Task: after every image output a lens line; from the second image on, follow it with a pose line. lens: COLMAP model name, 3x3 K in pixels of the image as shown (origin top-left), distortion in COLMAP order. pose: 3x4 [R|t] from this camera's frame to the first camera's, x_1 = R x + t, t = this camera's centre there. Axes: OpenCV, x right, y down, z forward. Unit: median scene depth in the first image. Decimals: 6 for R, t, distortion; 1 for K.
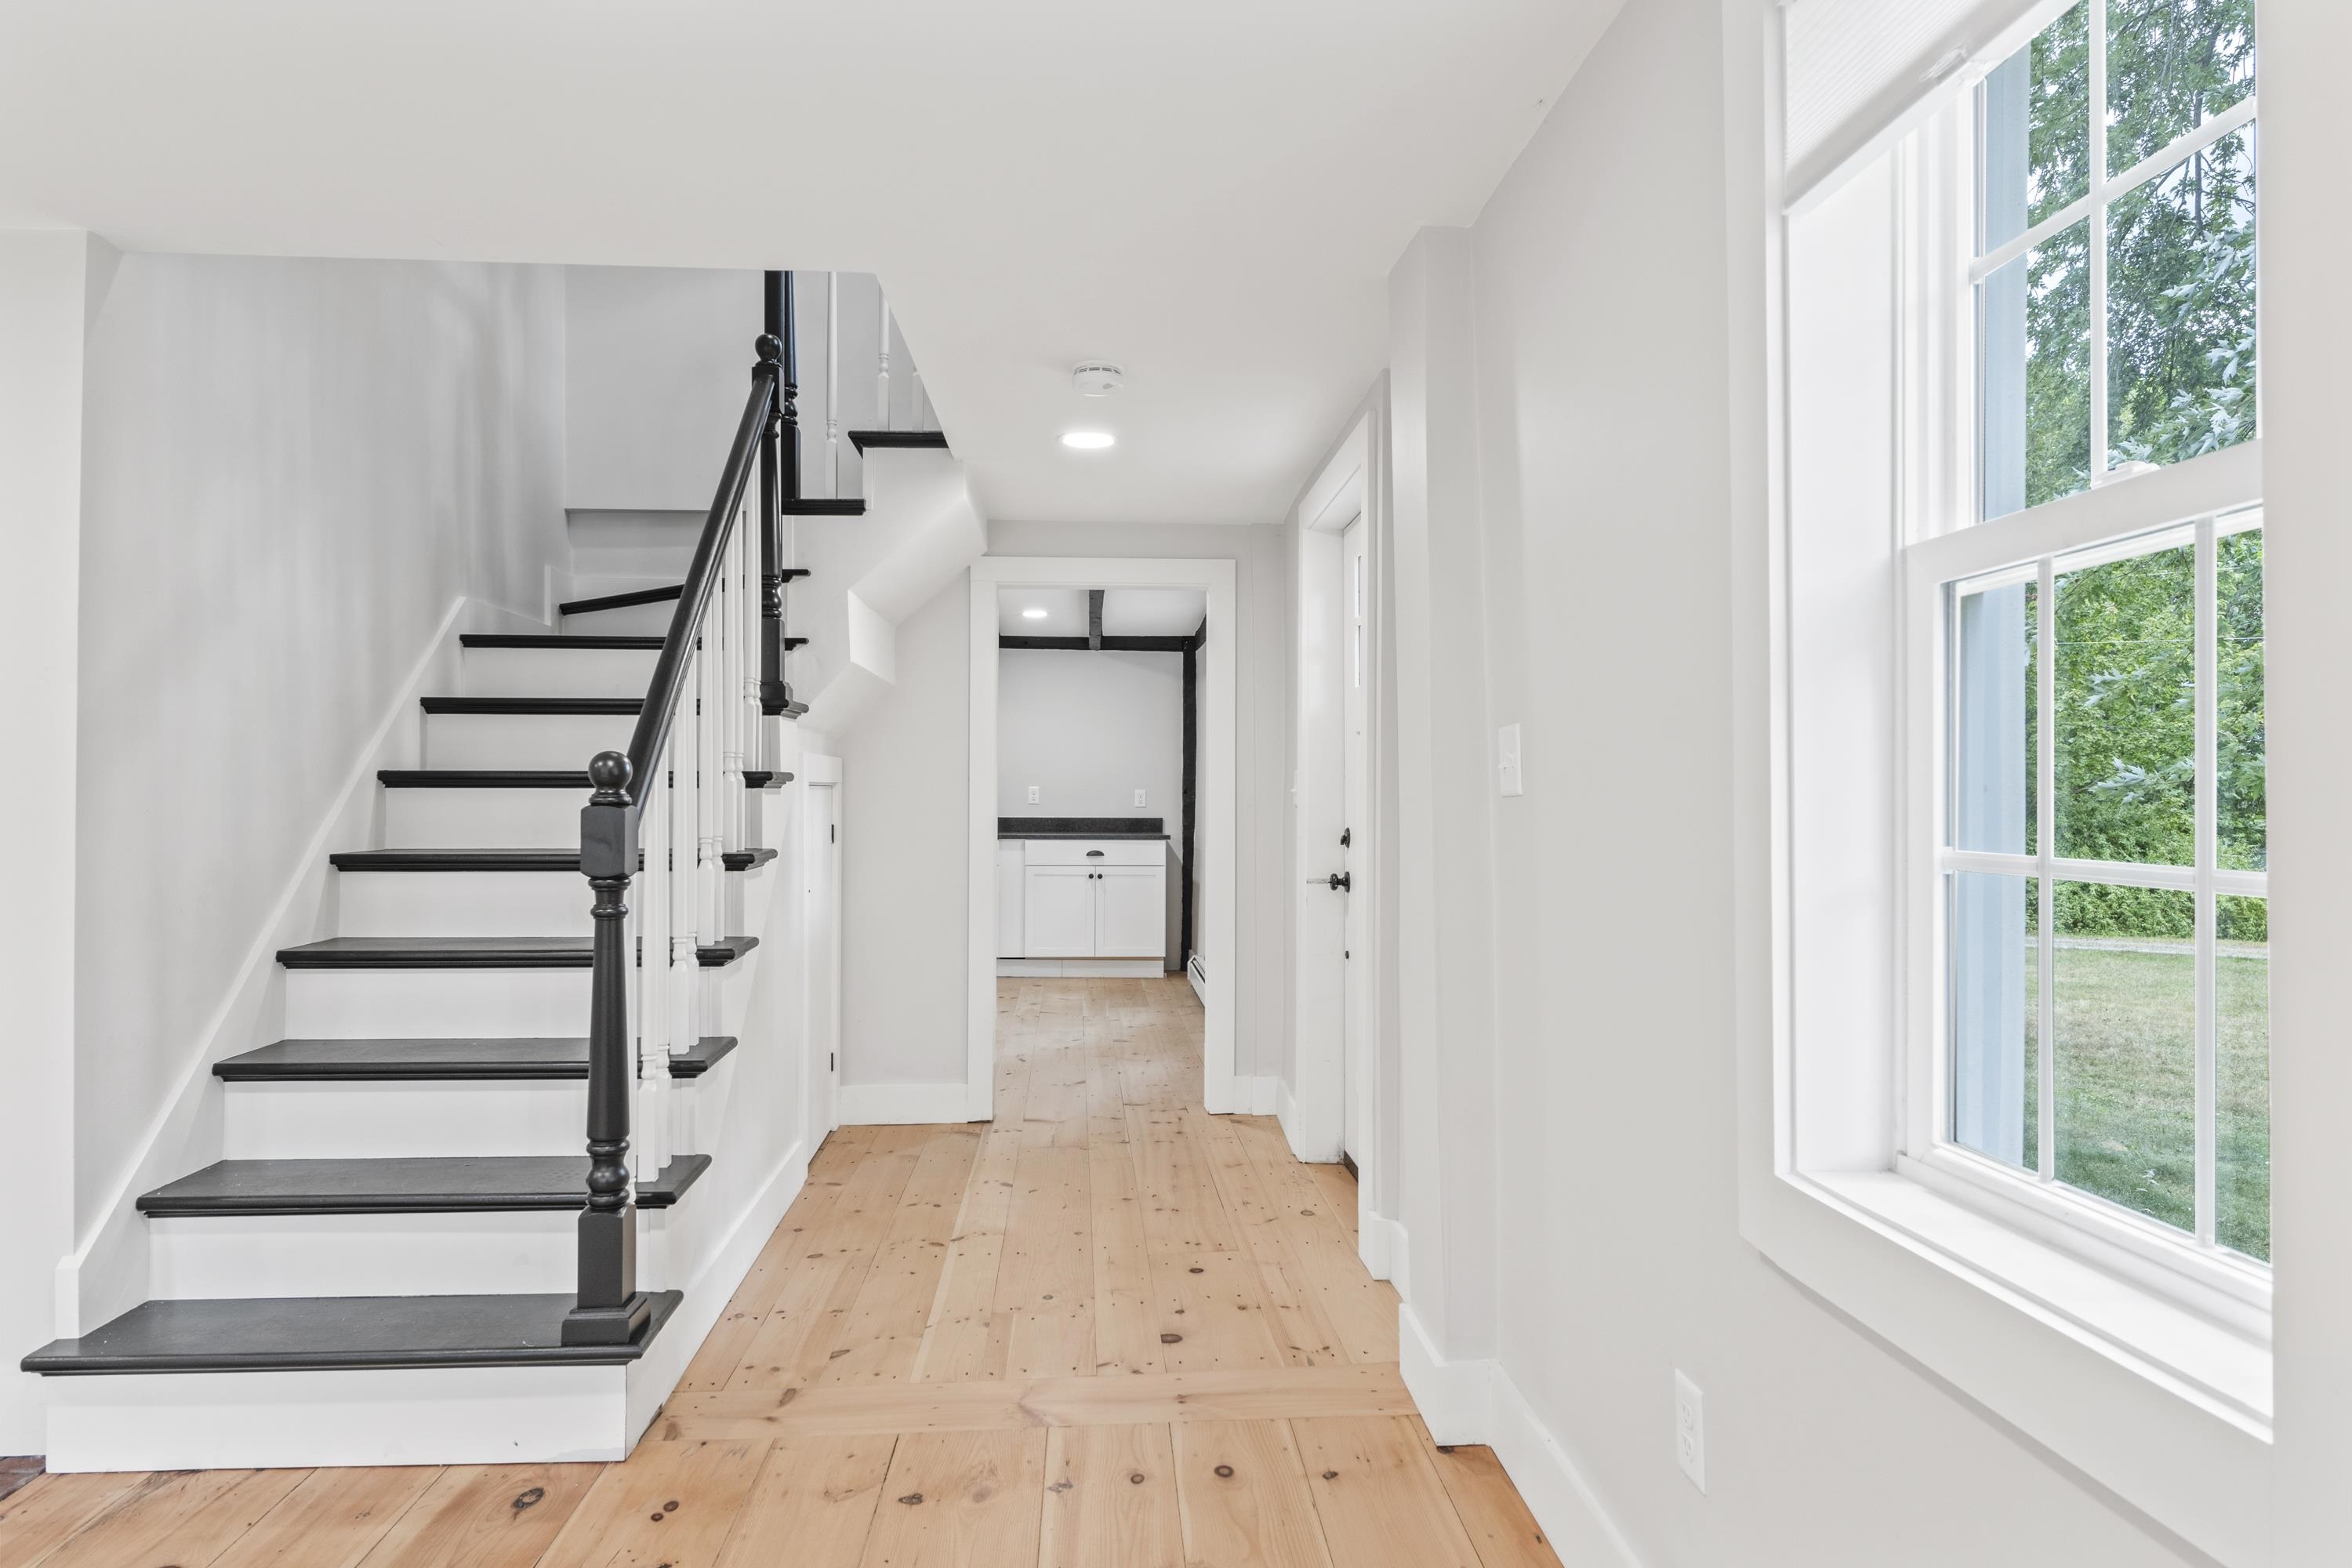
lens RADIAL K [[1489.1, 0, 1176.0], [0, 1489.1, 784.0], [0, 0, 1]] dist [-0.000442, -0.000112]
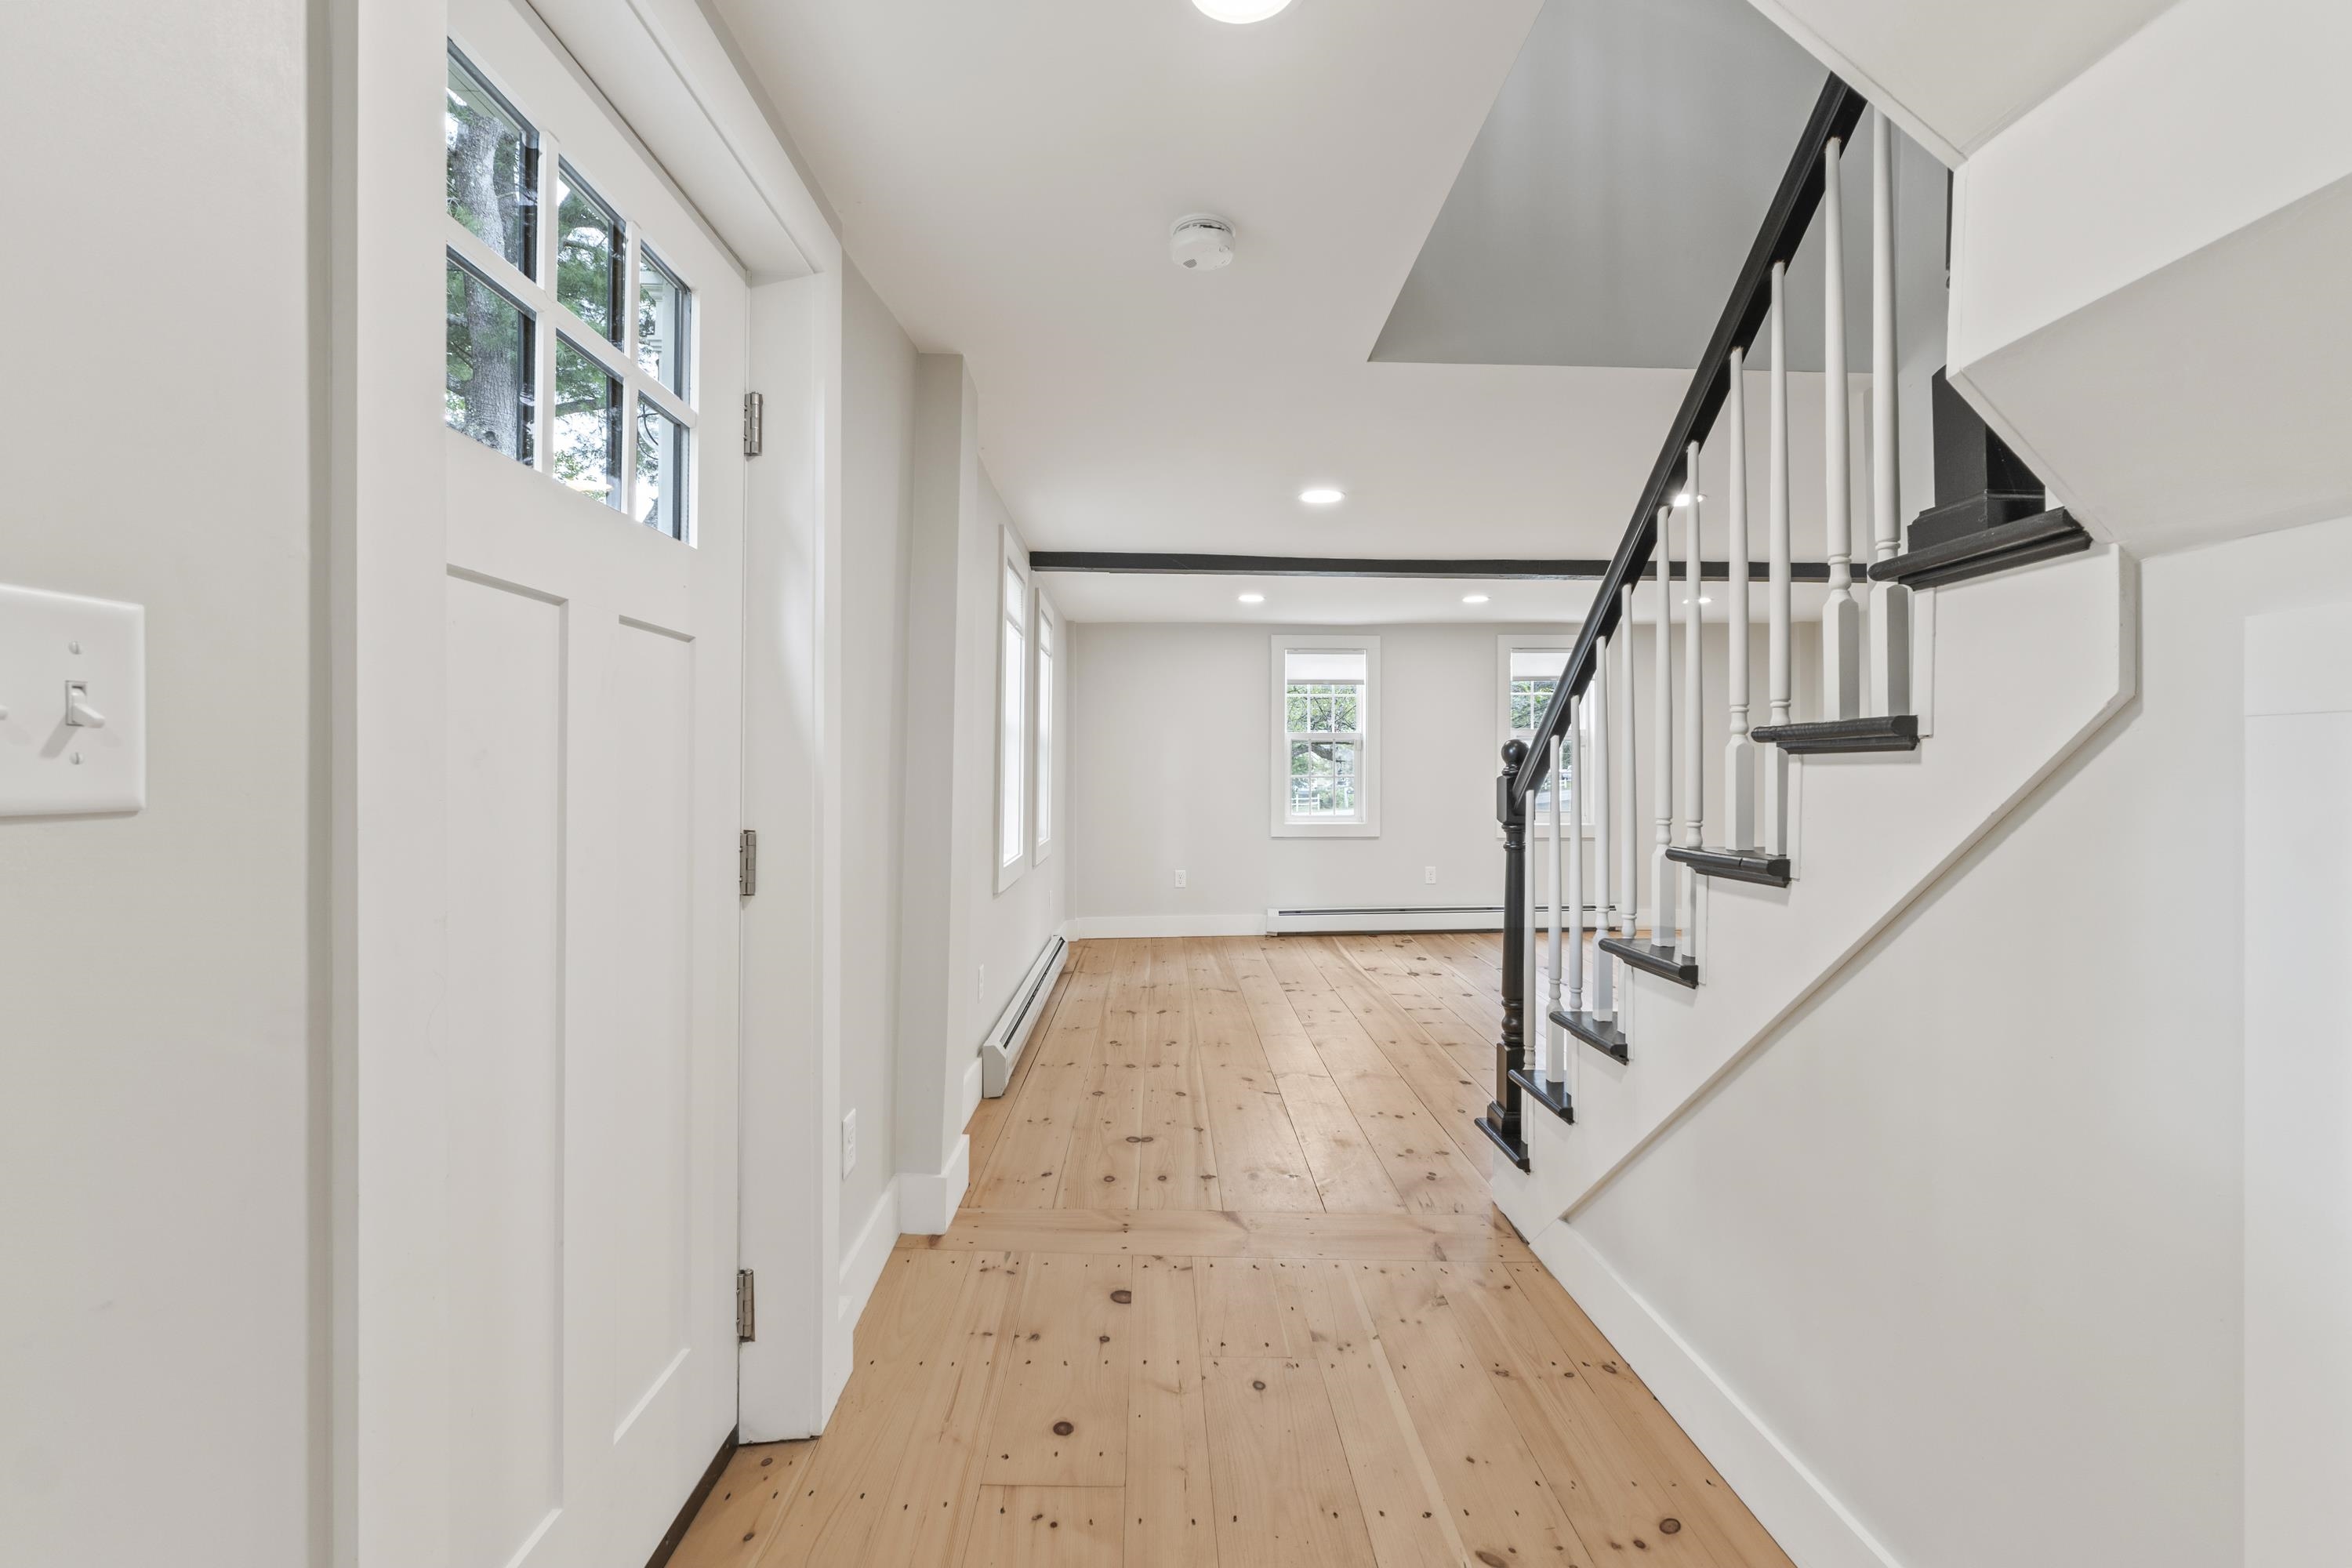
lens RADIAL K [[980.5, 0, 1176.0], [0, 980.5, 784.0], [0, 0, 1]] dist [0.000041, 0.000000]
pose [[-0.999207, -0.001099, 0.039793, -0.073479], [-0.000870, 0.999983, 0.005774, 0.015887], [-0.039798, 0.005735, -0.999191, 1.819156]]
